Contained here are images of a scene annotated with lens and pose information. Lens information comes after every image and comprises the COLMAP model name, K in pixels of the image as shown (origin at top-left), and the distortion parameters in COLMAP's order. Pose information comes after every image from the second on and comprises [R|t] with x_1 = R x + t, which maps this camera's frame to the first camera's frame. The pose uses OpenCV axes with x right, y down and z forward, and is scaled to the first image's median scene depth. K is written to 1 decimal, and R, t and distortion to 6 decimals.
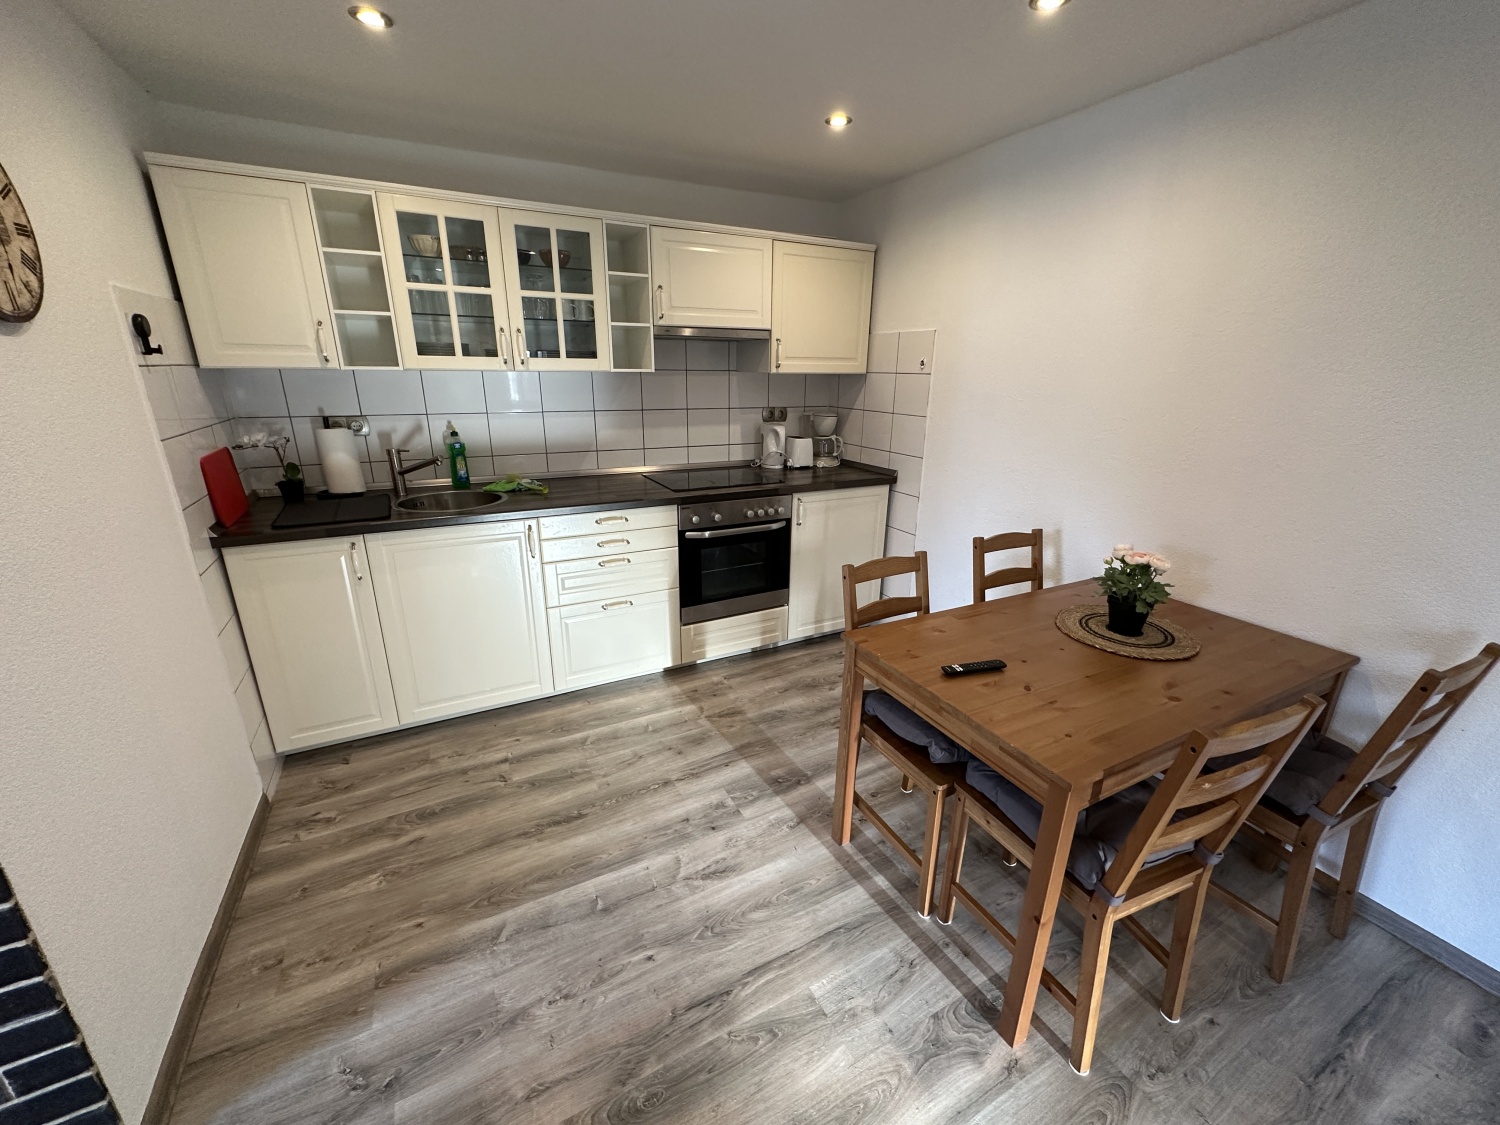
lens RADIAL K [[595.6, 0, 752.3], [0, 595.6, 557.7], [0, 0, 1]] dist [-0.001822, 0.000303]
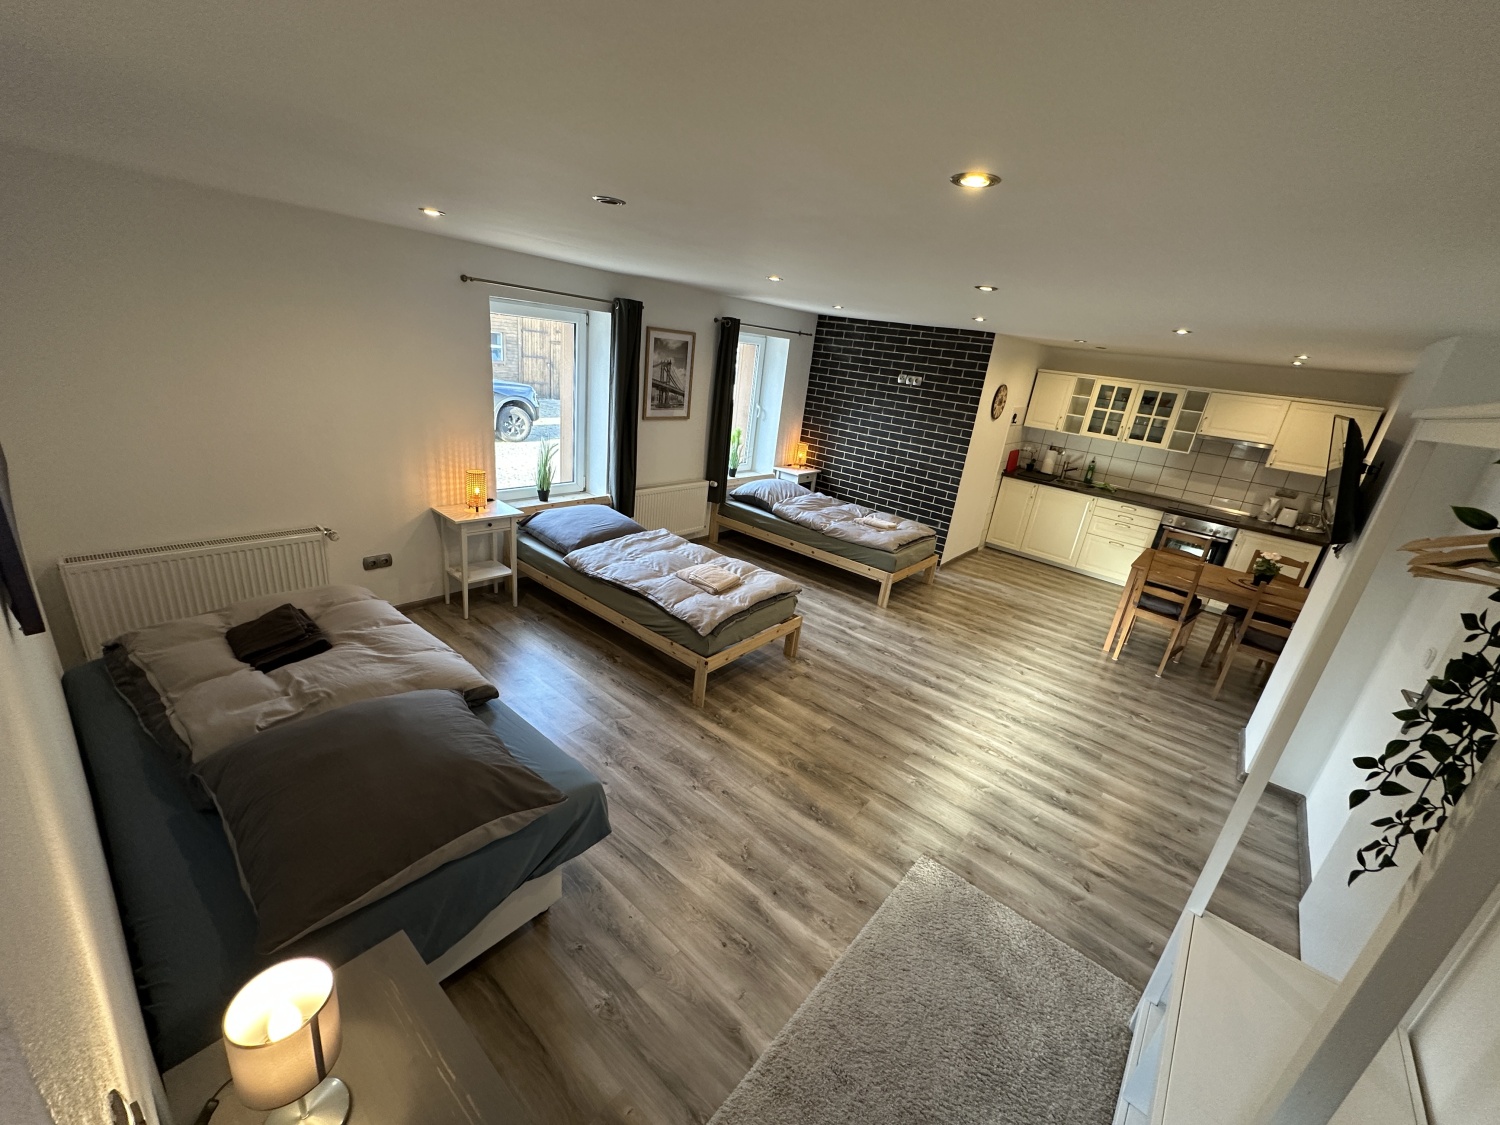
lens RADIAL K [[595.6, 0, 752.9], [0, 595.6, 564.8], [0, 0, 1]] dist [-0.001822, 0.000303]
pose [[0.375759, 0.349865, -0.858137, 1.415693], [-0.386164, 0.900885, 0.198201, 0.267746], [0.842427, 0.256906, 0.473621, -1.436694]]
